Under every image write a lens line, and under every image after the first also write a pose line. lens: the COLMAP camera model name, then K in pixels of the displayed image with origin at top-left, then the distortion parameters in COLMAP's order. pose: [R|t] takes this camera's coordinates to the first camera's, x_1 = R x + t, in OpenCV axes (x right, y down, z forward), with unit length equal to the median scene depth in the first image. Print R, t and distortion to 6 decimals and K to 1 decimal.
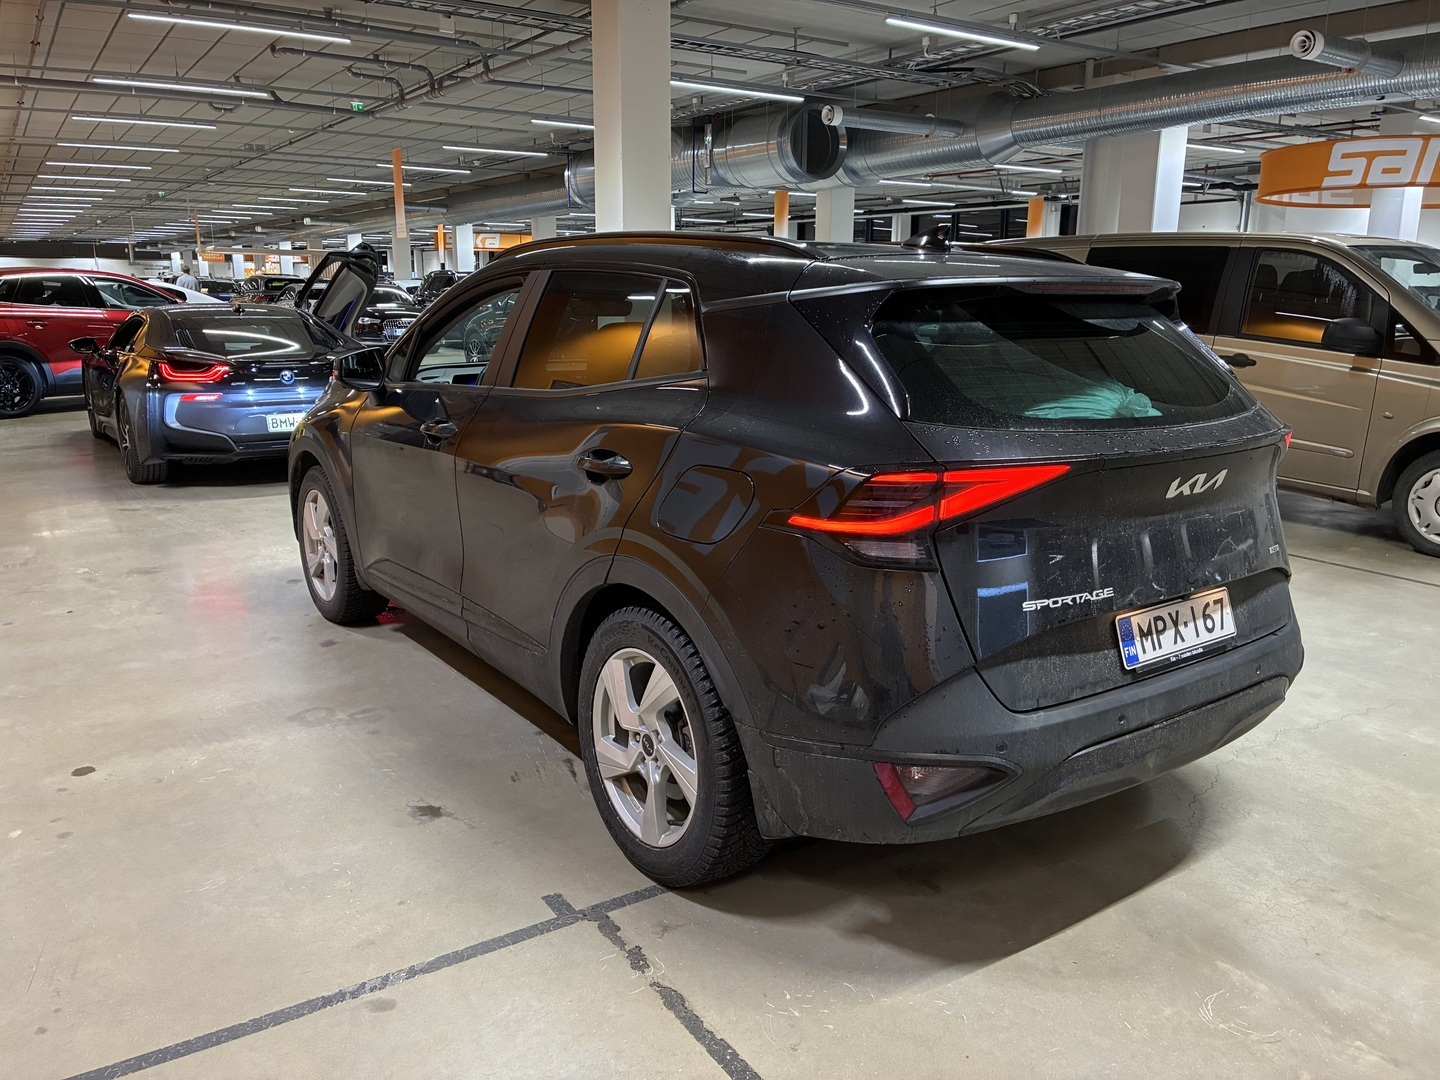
lens RADIAL K [[1089.0, 0, 725.7], [0, 1089.0, 537.1], [0, 0, 1]] dist [0.053897, -0.062174]
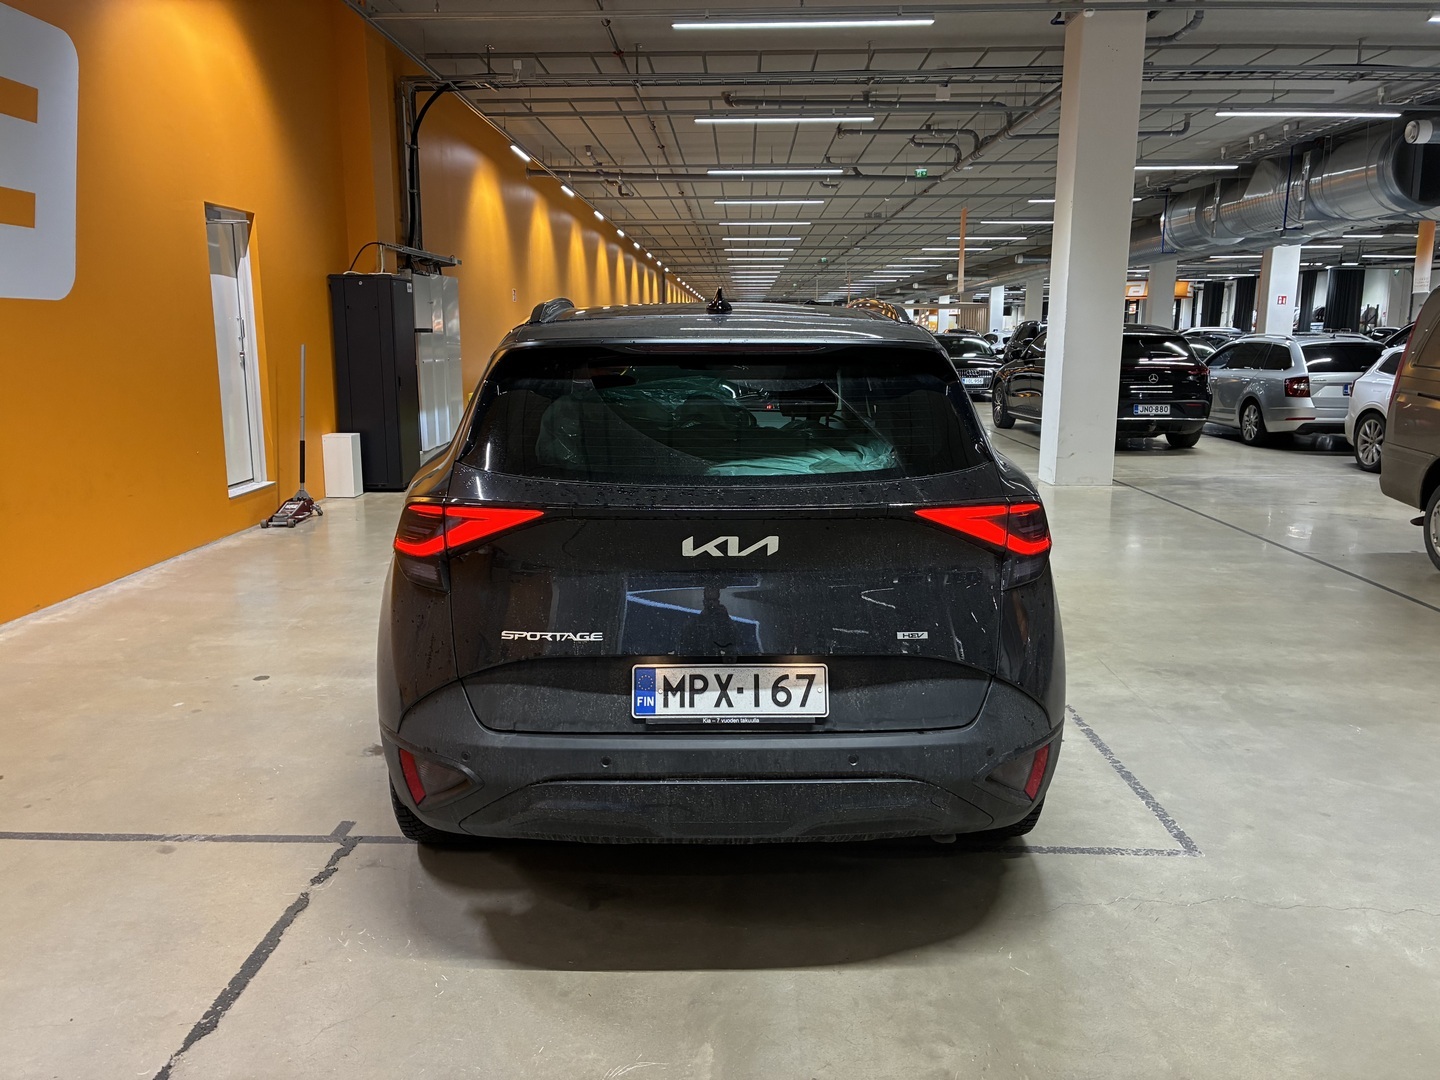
lens RADIAL K [[1089.0, 0, 716.3], [0, 1089.0, 531.1], [0, 0, 1]] dist [0.053897, -0.062174]
pose [[0.819611, 0.095220, -0.564952, 0.519366], [-0.122201, 0.992455, -0.010011, -0.027170], [0.559736, 0.077242, 0.825063, 0.098746]]
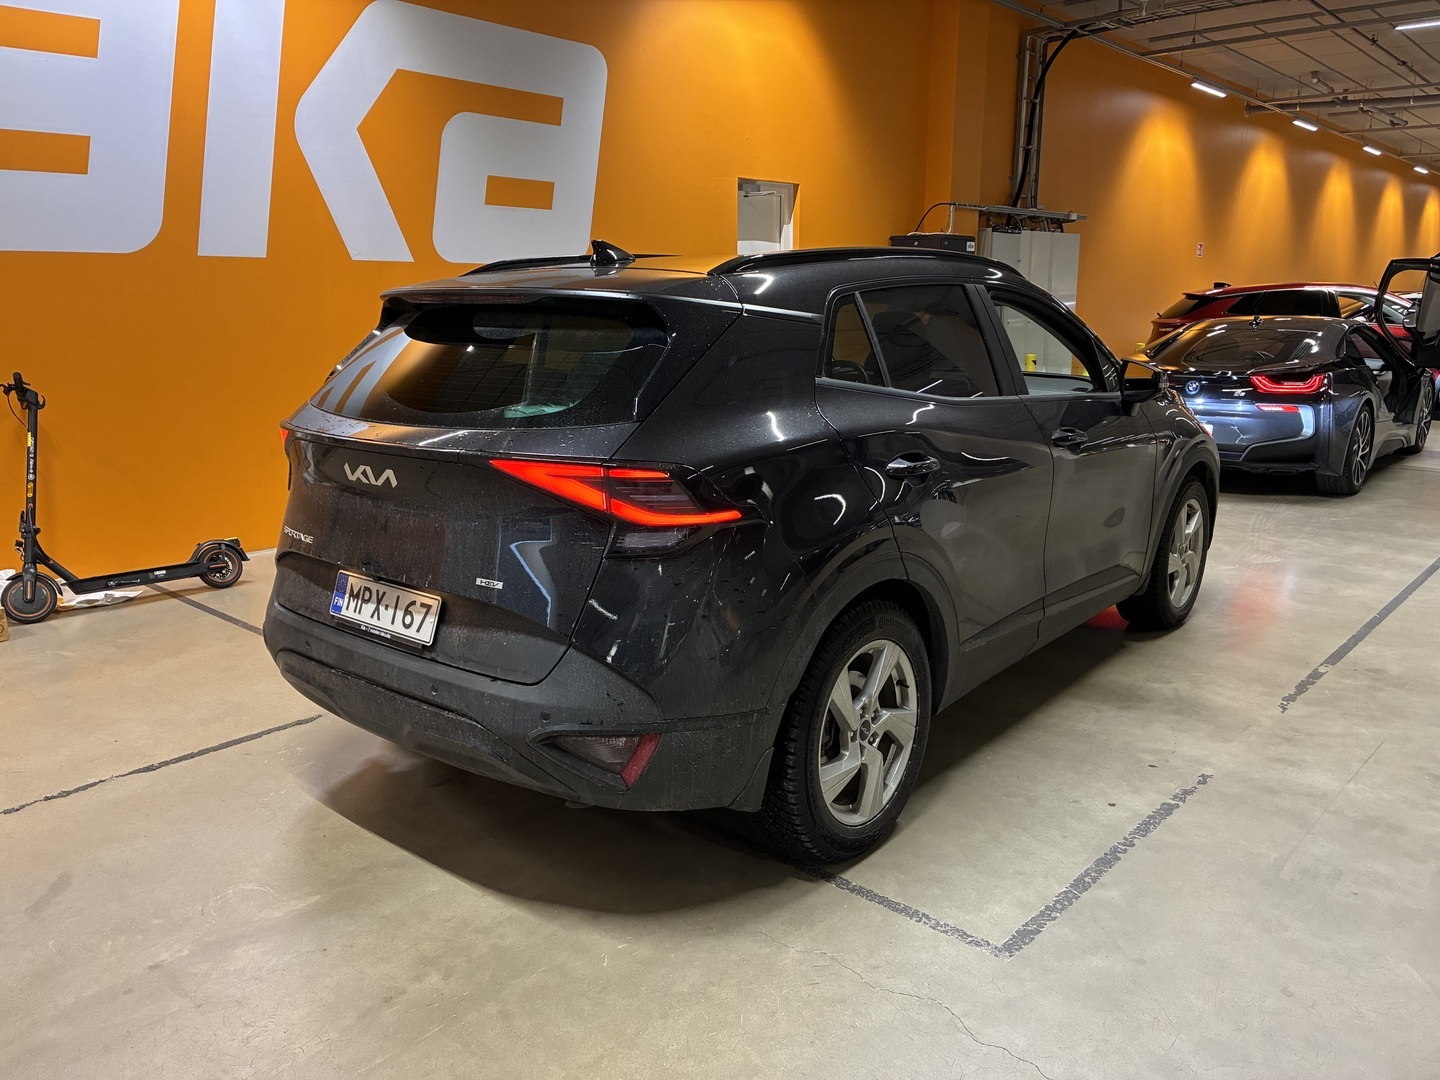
lens RADIAL K [[1089.0, 0, 724.5], [0, 1089.0, 540.1], [0, 0, 1]] dist [0.053897, -0.062174]
pose [[0.250409, 0.202990, -0.946620, 0.839017], [-0.211967, 0.965544, 0.150977, -0.121094], [0.944651, 0.162847, 0.284808, 0.553199]]
